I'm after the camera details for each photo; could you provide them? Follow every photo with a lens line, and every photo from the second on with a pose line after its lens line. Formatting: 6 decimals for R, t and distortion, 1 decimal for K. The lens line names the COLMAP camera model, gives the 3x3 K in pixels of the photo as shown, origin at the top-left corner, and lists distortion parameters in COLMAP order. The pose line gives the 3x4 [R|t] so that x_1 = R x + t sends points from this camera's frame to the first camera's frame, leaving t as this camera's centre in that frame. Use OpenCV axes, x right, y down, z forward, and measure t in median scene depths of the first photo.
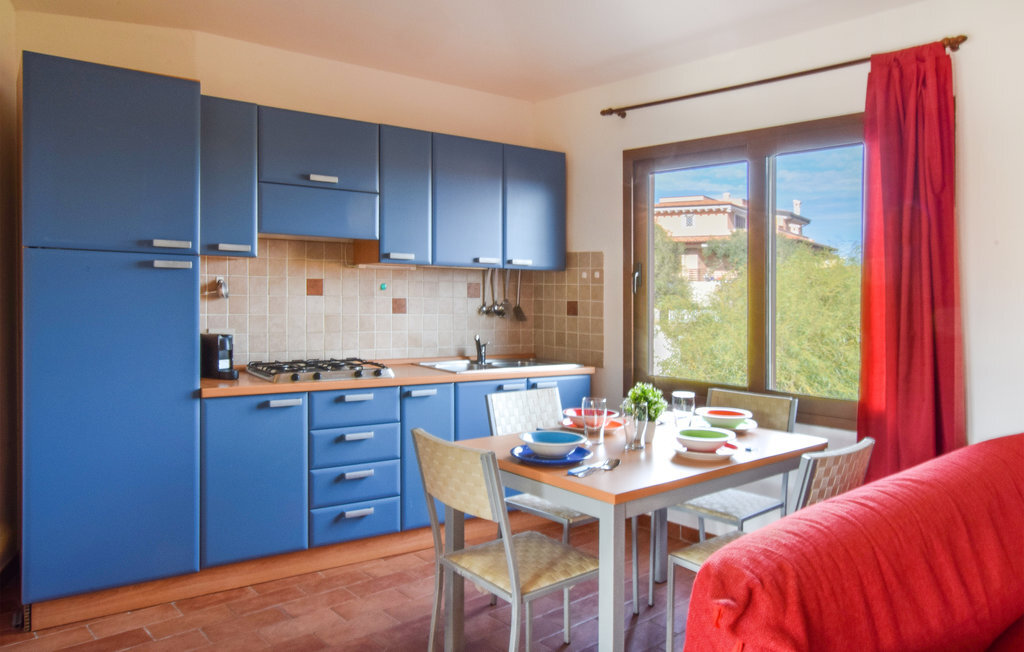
lens RADIAL K [[789.5, 0, 486.4], [0, 789.5, 309.9], [0, 0, 1]] dist [0.051474, 0.004282]
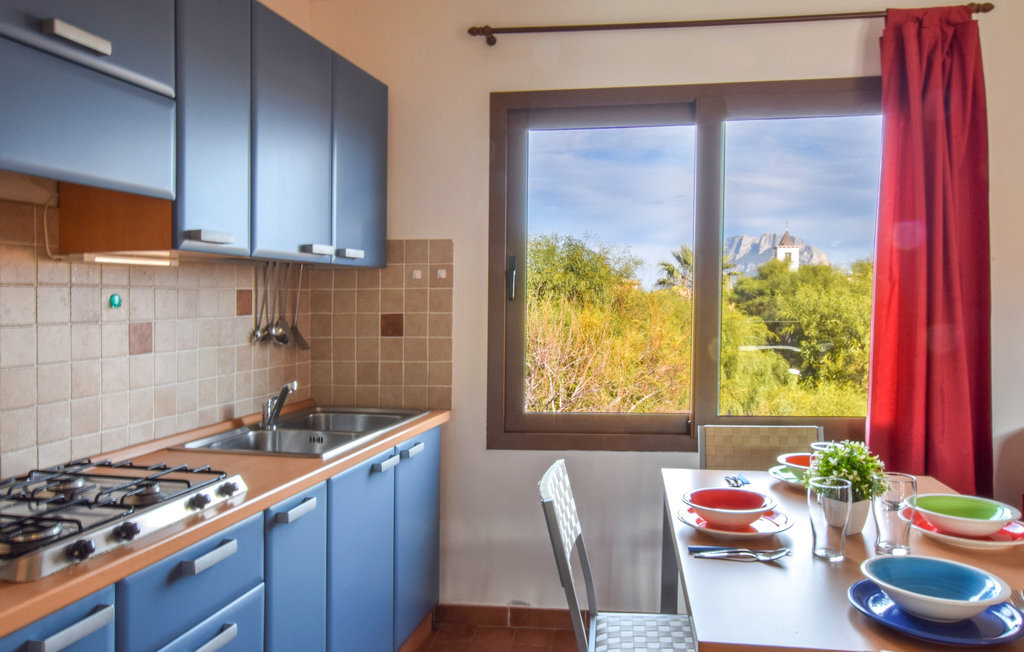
lens RADIAL K [[789.5, 0, 486.4], [0, 789.5, 309.9], [0, 0, 1]] dist [0.051474, 0.004282]
pose [[0.727933, -0.037568, 0.684618, -0.308630], [0.038675, 0.999158, 0.013705, -0.022316], [-0.684557, 0.016501, 0.728773, 0.507138]]
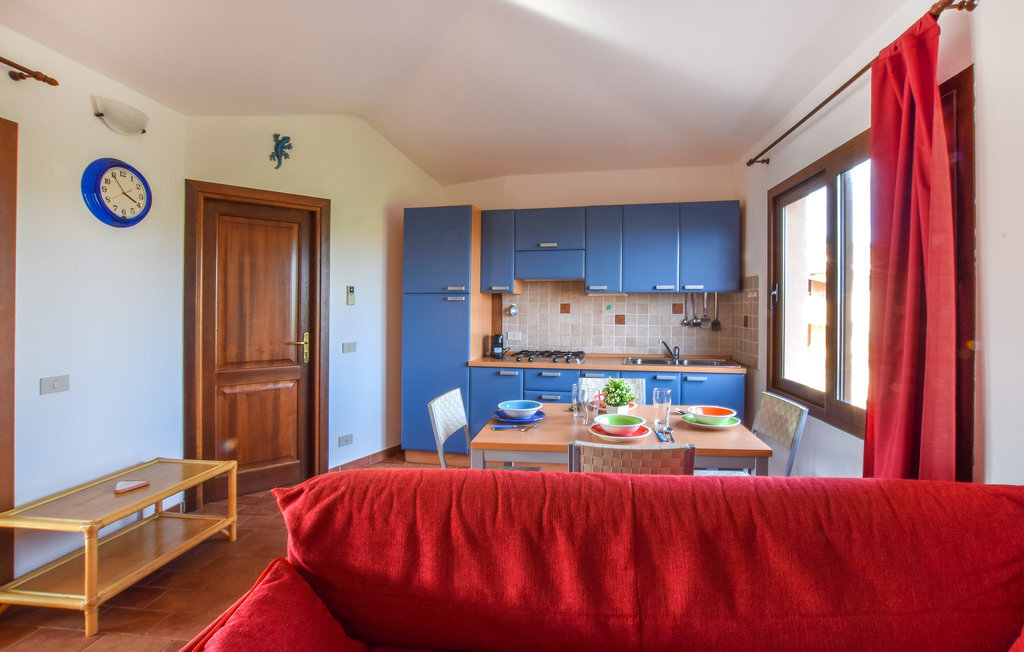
lens RADIAL K [[457.0, 0, 512.0], [0, 457.0, 326.0], [0, 0, 1]] dist [-0.000114, -0.000031]
pose [[0.686517, 0.011644, -0.727020, 0.415995], [-0.003842, 0.999916, 0.012388, -0.002500], [0.727103, -0.005711, 0.686504, 0.238314]]
